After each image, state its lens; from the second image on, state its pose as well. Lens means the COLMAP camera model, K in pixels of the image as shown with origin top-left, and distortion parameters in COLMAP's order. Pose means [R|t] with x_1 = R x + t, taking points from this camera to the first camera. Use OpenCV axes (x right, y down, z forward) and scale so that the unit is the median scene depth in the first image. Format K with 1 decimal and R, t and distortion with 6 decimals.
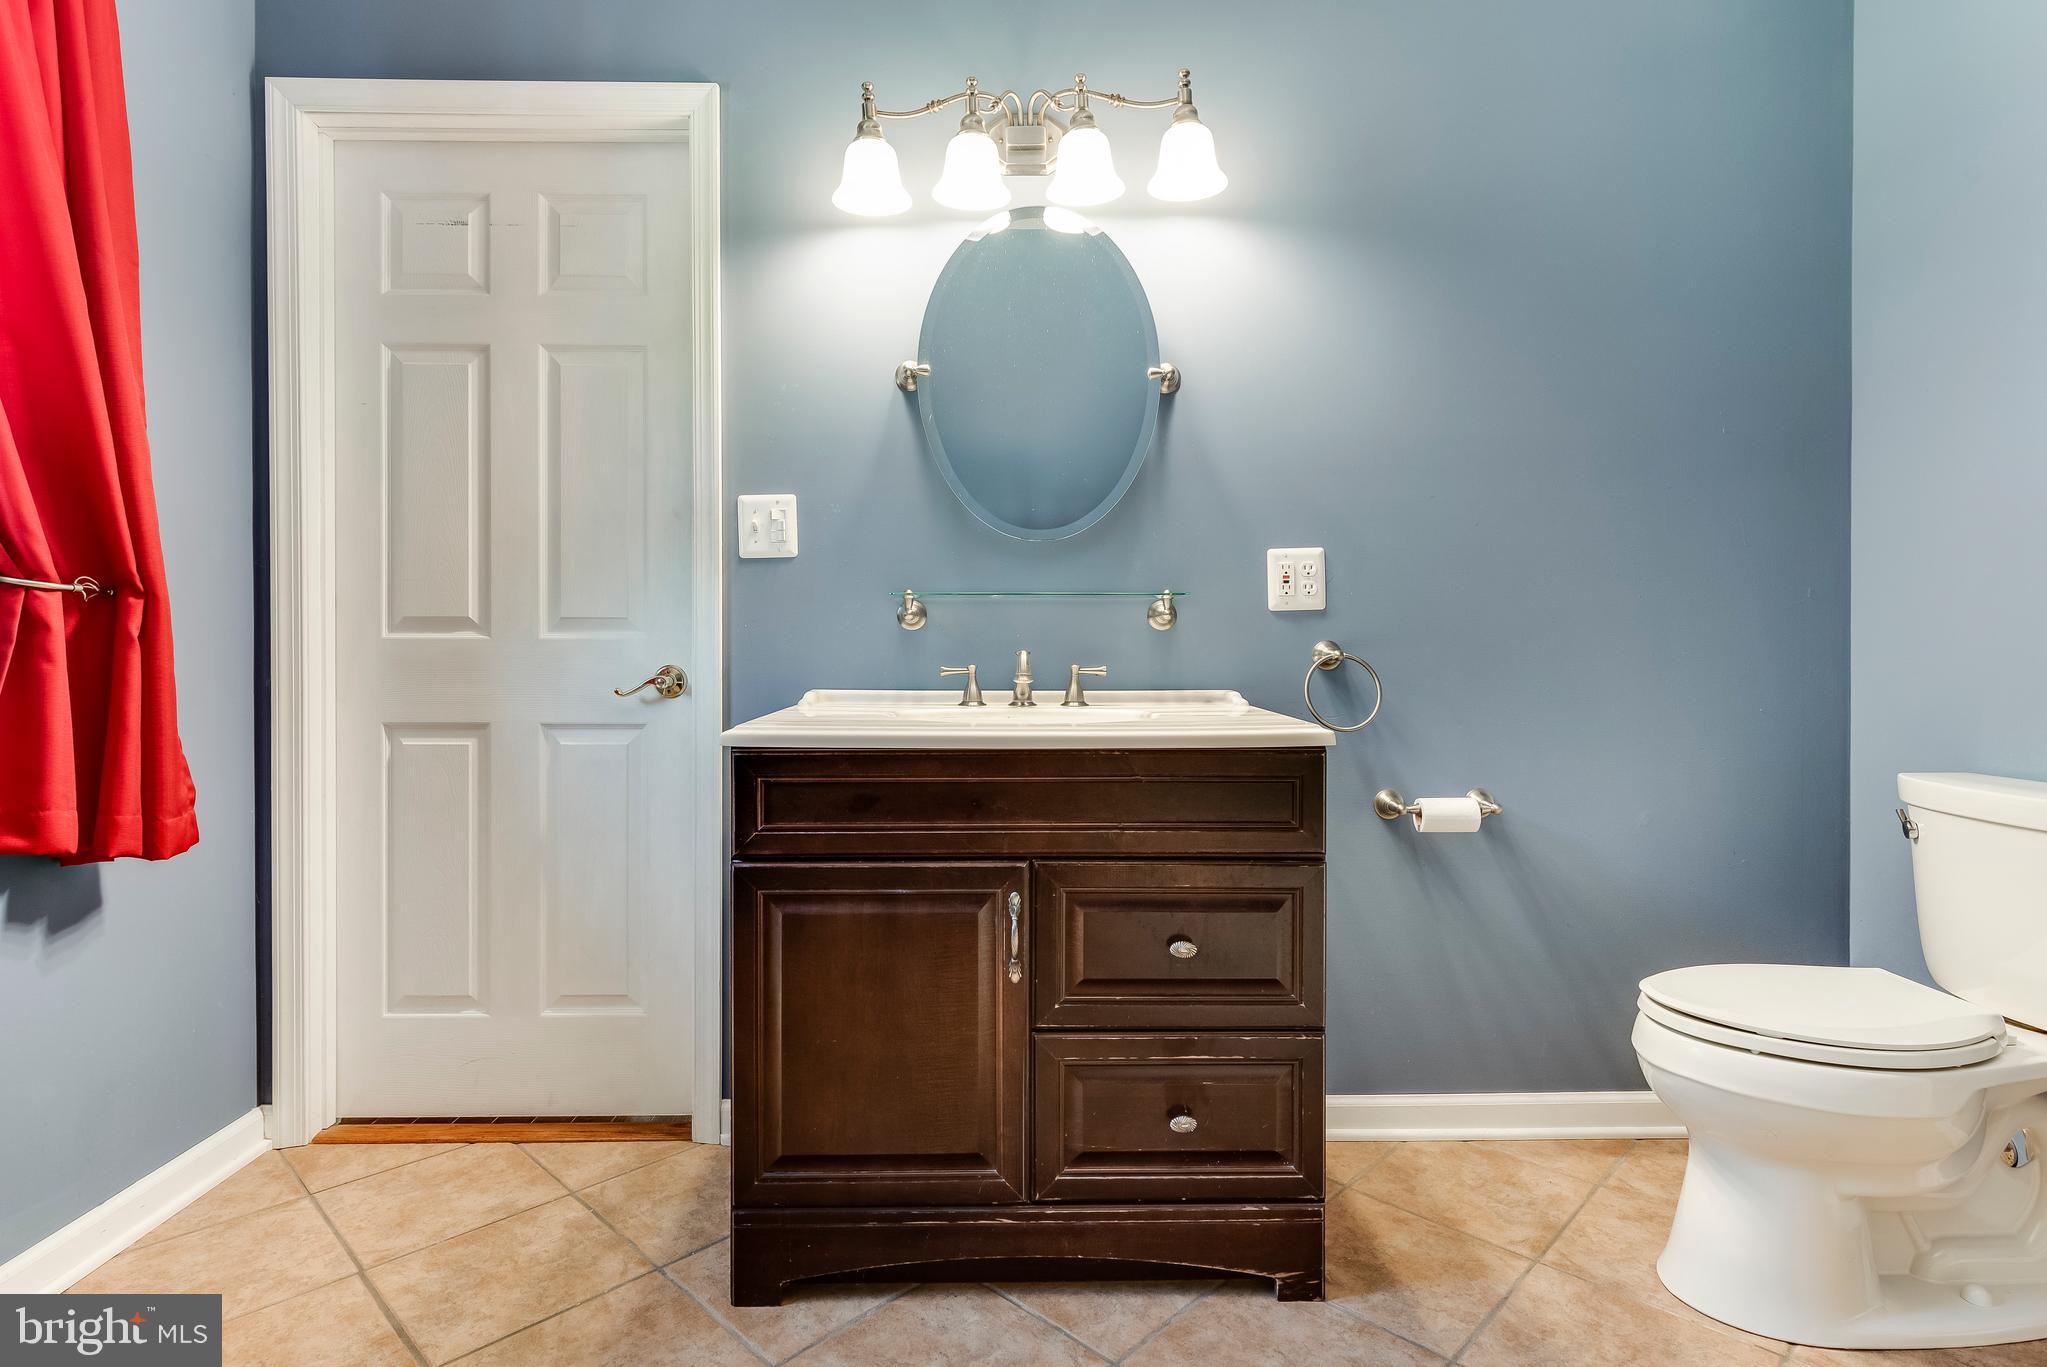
lens RADIAL K [[1026.5, 0, 1035.1], [0, 1026.5, 659.2], [0, 0, 1]] dist [0.025756, -0.000476]
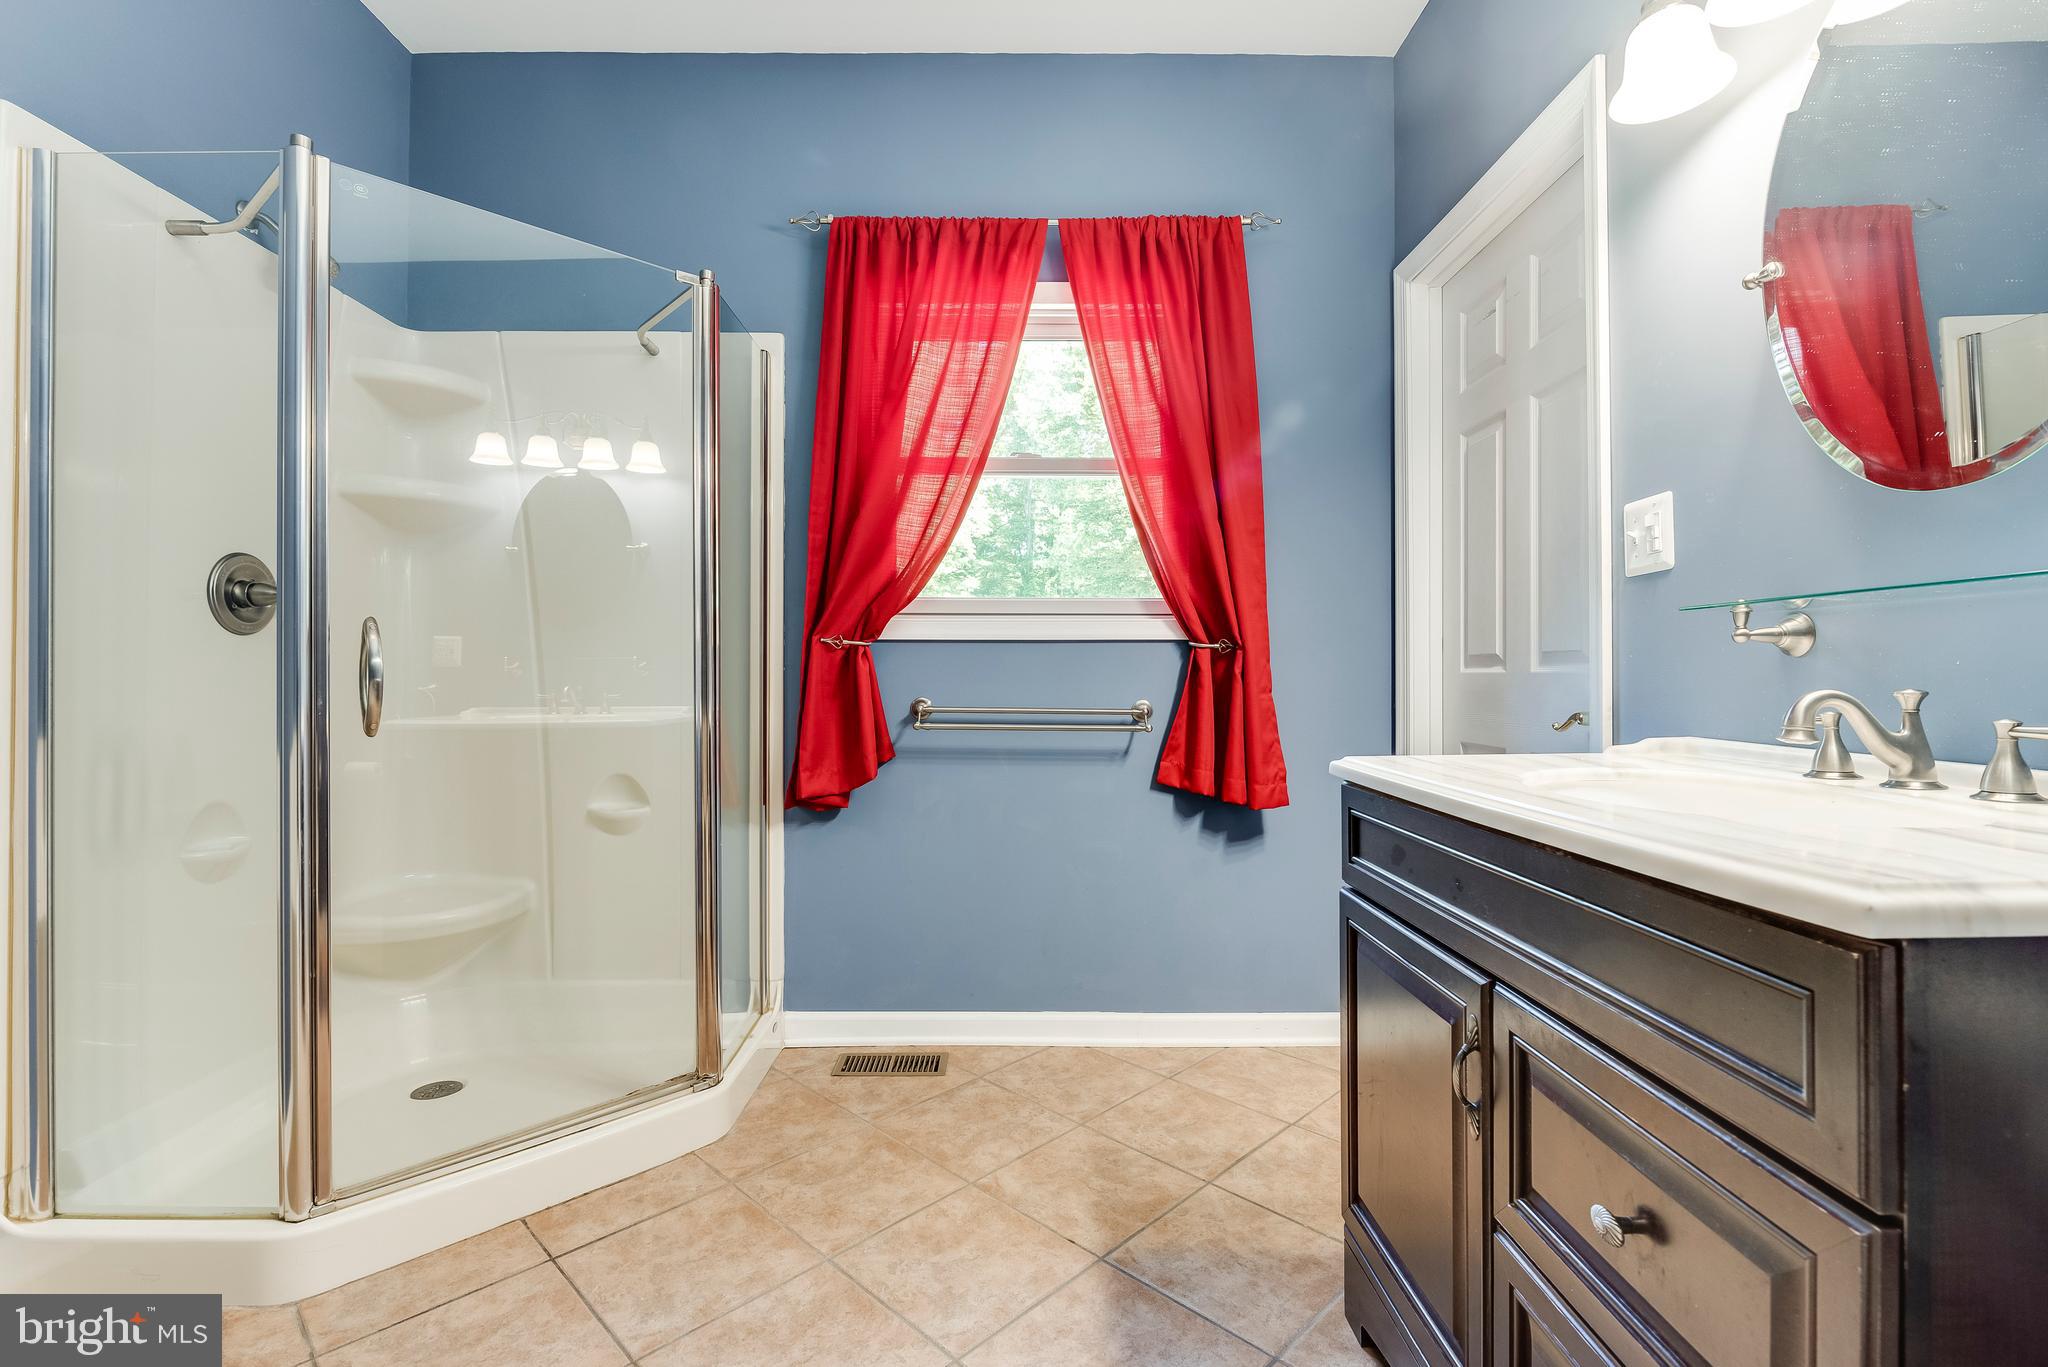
lens RADIAL K [[942.6, 0, 1022.2], [0, 942.6, 655.5], [0, 0, 1]] dist [0.003191, -0.000093]
pose [[-0.005961, -0.022870, -0.999721, 0.503835], [-0.012986, 0.999656, -0.022791, -0.008693], [0.999898, 0.012847, -0.006256, 0.504349]]
